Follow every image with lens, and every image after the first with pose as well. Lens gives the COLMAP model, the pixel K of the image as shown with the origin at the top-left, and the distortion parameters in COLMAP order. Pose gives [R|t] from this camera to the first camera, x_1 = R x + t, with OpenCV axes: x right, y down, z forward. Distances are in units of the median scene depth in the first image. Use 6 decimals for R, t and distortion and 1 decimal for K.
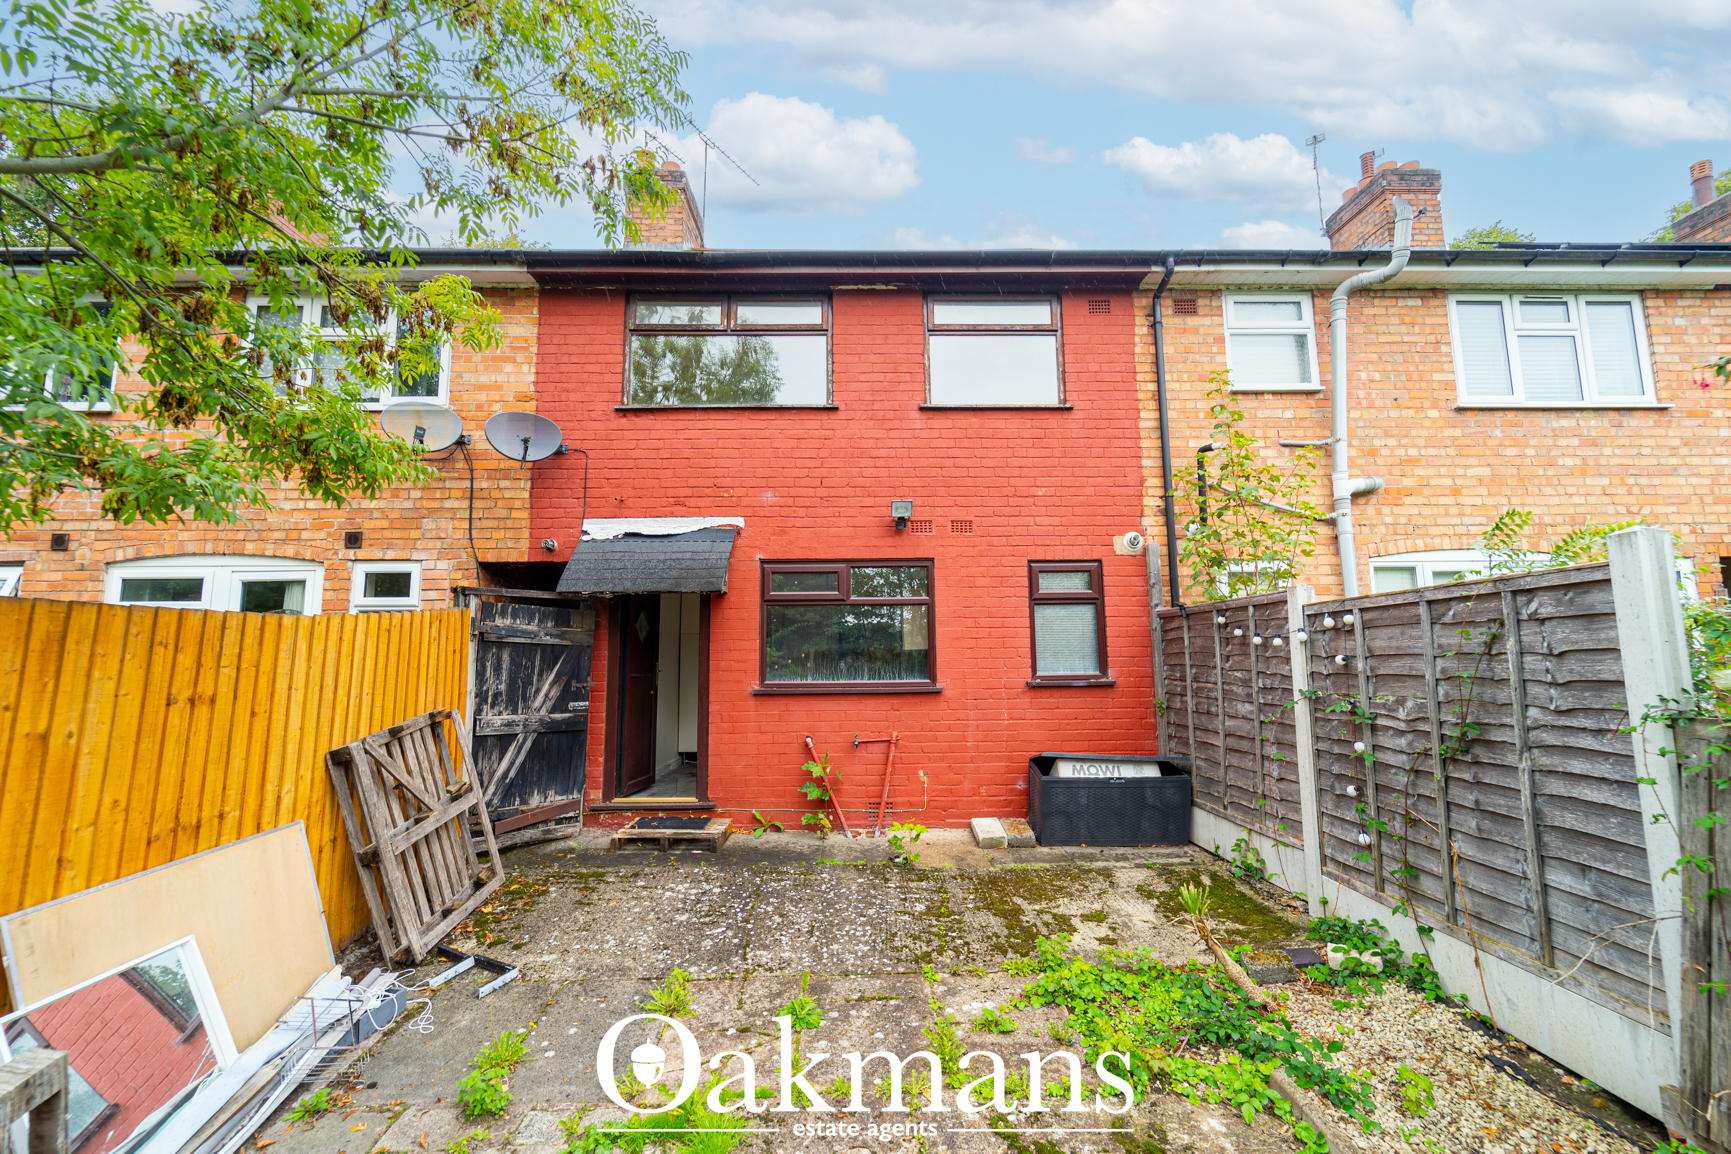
lens RADIAL K [[698.6, 0, 861.0], [0, 698.6, 575.1], [0, 0, 1]] dist [0.001889, -0.002529]
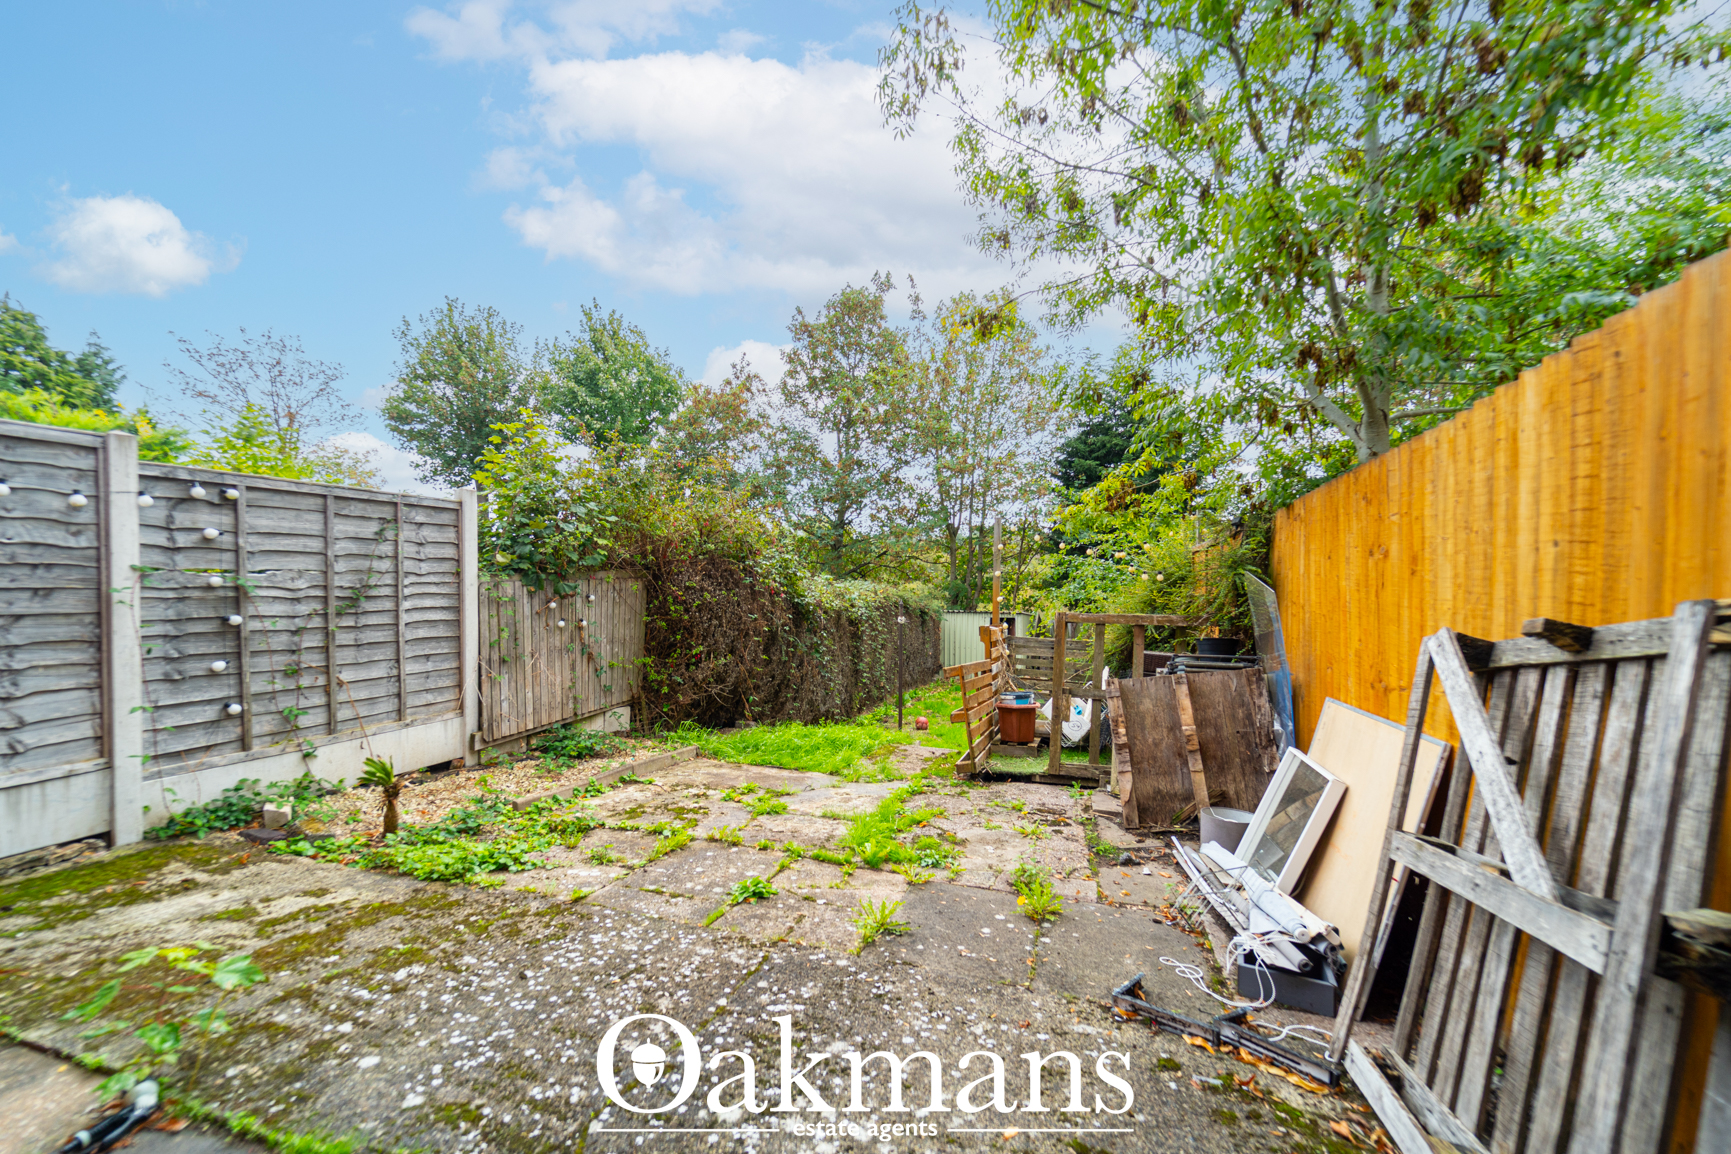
lens RADIAL K [[698.6, 0, 867.4], [0, 698.6, 578.2], [0, 0, 1]] dist [0.001889, -0.002529]
pose [[-0.947531, 0.007327, 0.319580, -0.450813], [-0.034680, 0.991480, -0.125554, 0.264385], [-0.317777, -0.130050, -0.939204, 1.569375]]
